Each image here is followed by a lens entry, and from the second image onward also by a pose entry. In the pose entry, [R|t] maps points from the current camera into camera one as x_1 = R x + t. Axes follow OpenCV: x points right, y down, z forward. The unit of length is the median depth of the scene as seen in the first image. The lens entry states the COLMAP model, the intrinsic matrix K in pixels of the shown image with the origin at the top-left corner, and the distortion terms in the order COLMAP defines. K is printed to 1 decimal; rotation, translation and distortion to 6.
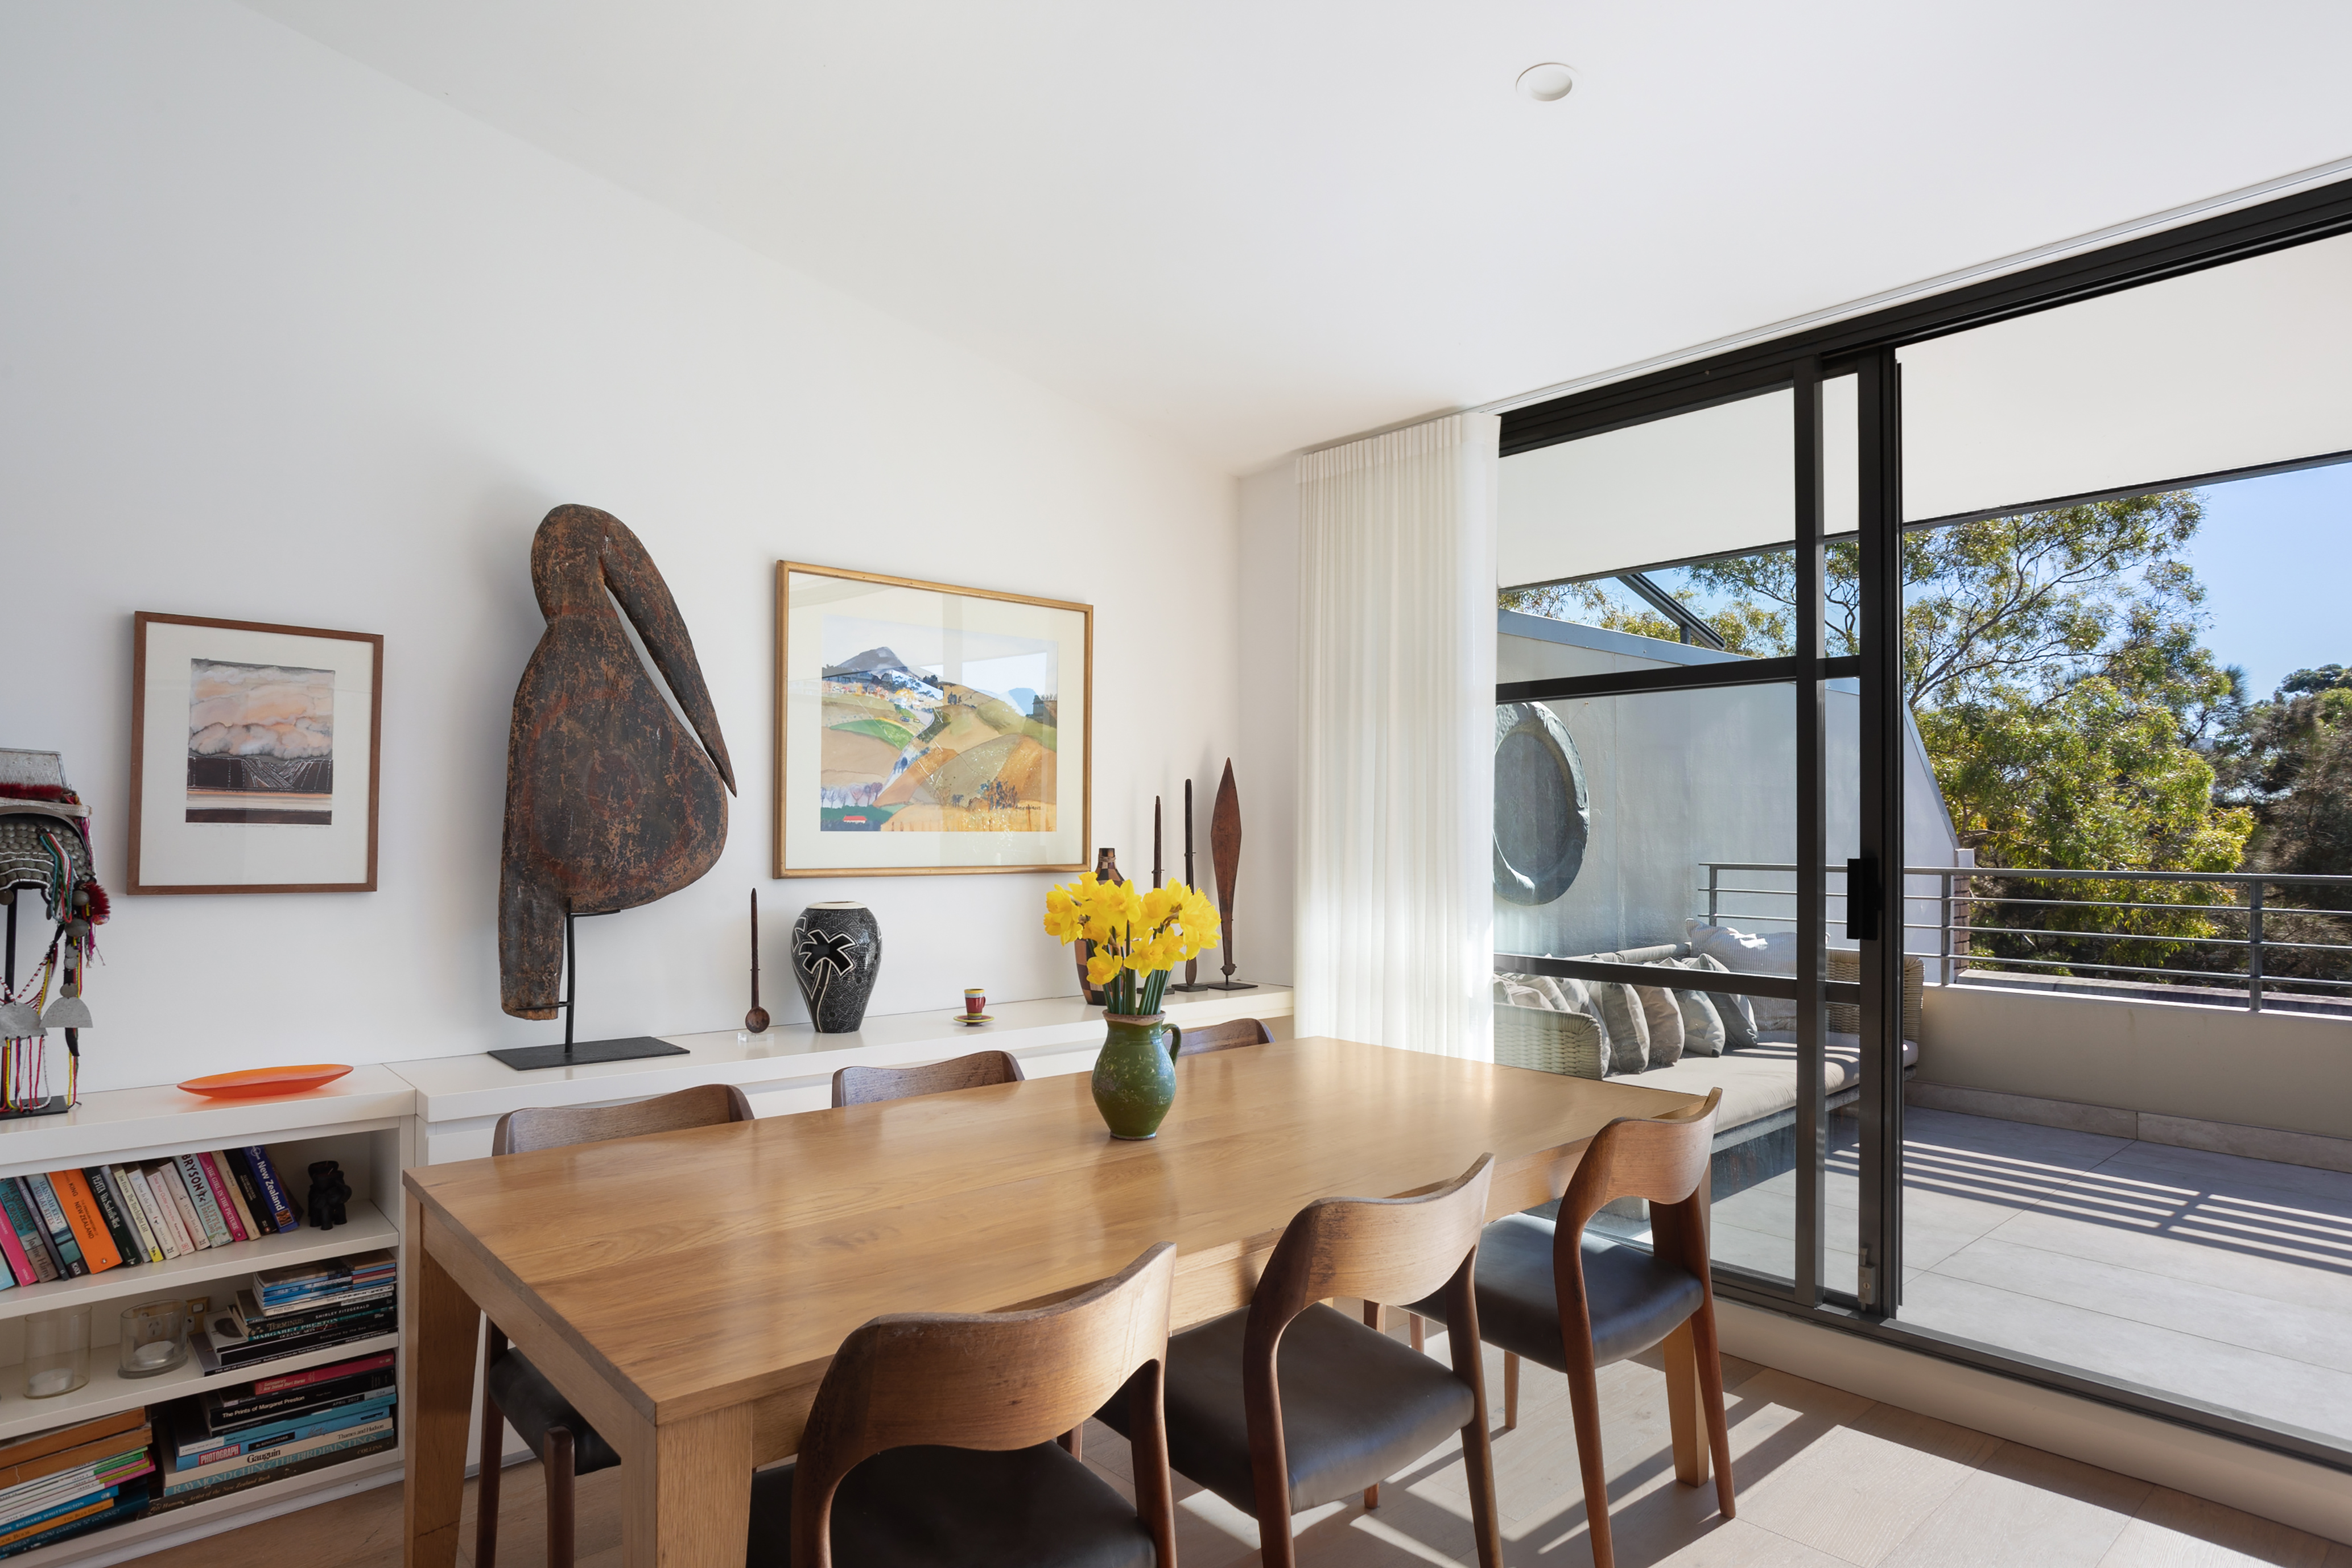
lens RADIAL K [[1316.5, 0, 1157.4], [0, 1316.5, 807.0], [0, 0, 1]] dist [-0.007183, 0.004853]
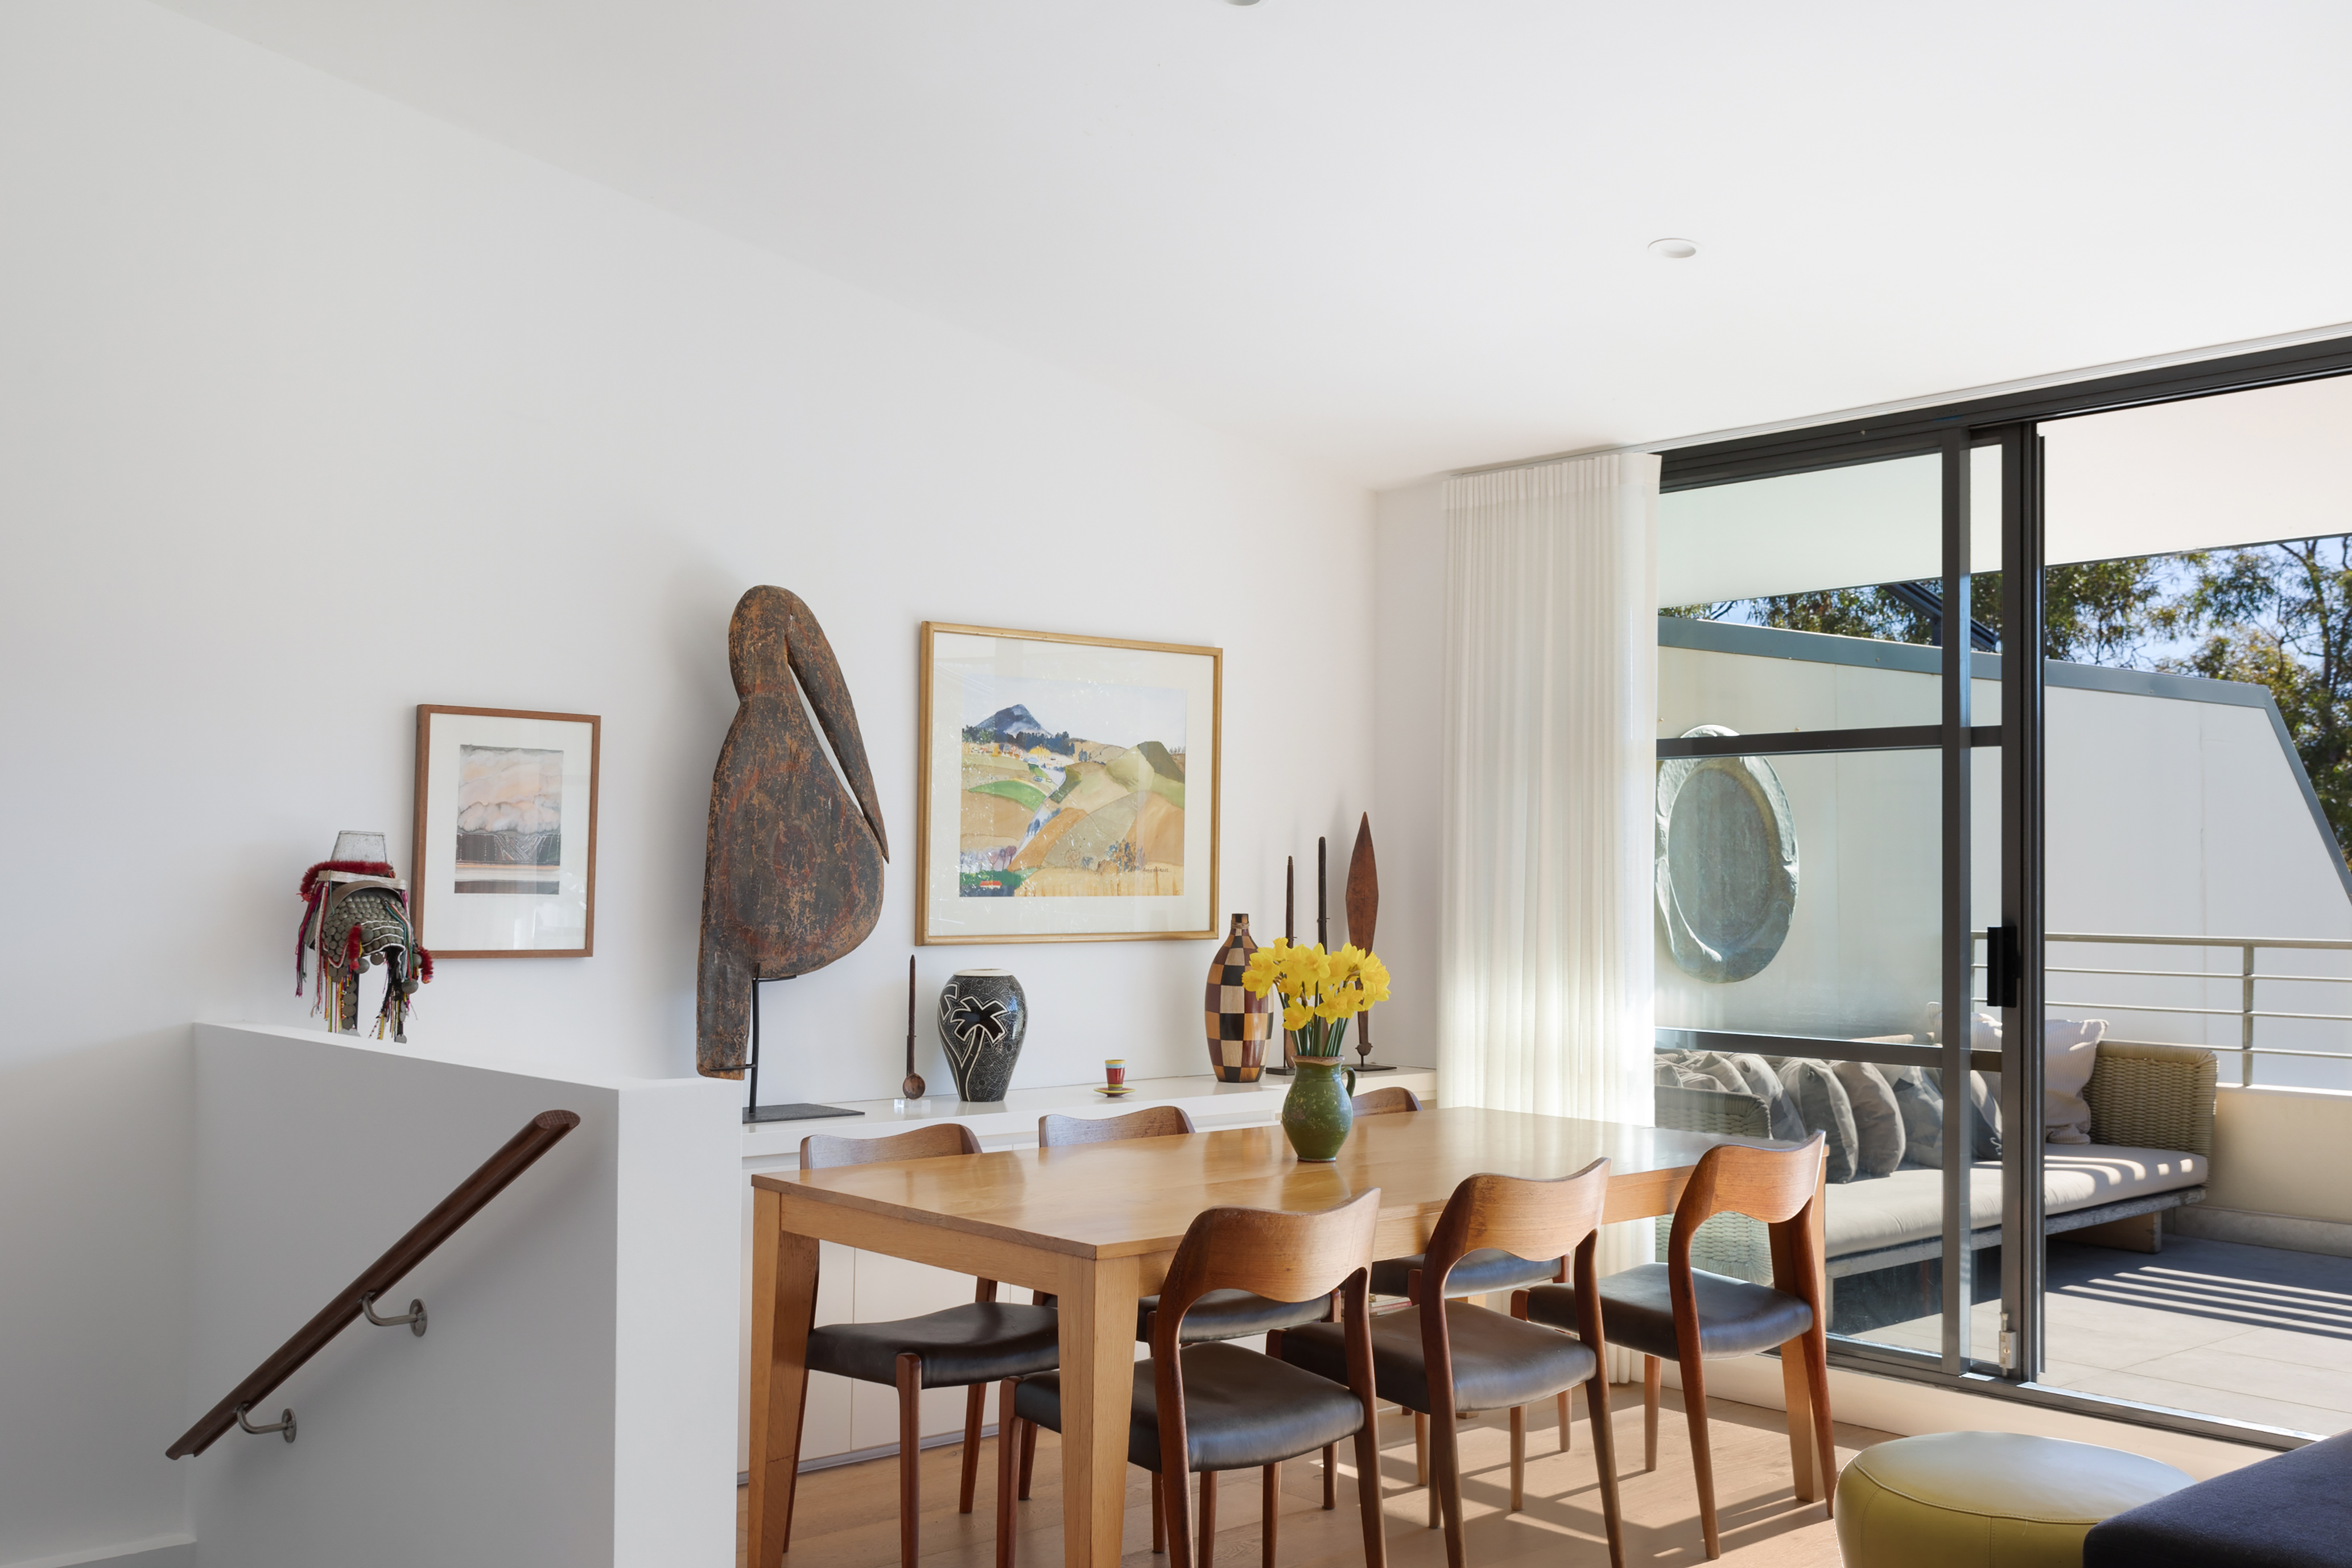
lens RADIAL K [[2428.6, 0, 1182.9], [0, 2428.6, 771.5], [0, 0, 1]] dist [0.065040, 0.000000]
pose [[0.999918, 0.004013, 0.012181, -0.115328], [-0.003778, 0.999808, -0.019249, -0.041401], [-0.012256, 0.019202, 0.999741, -0.831206]]
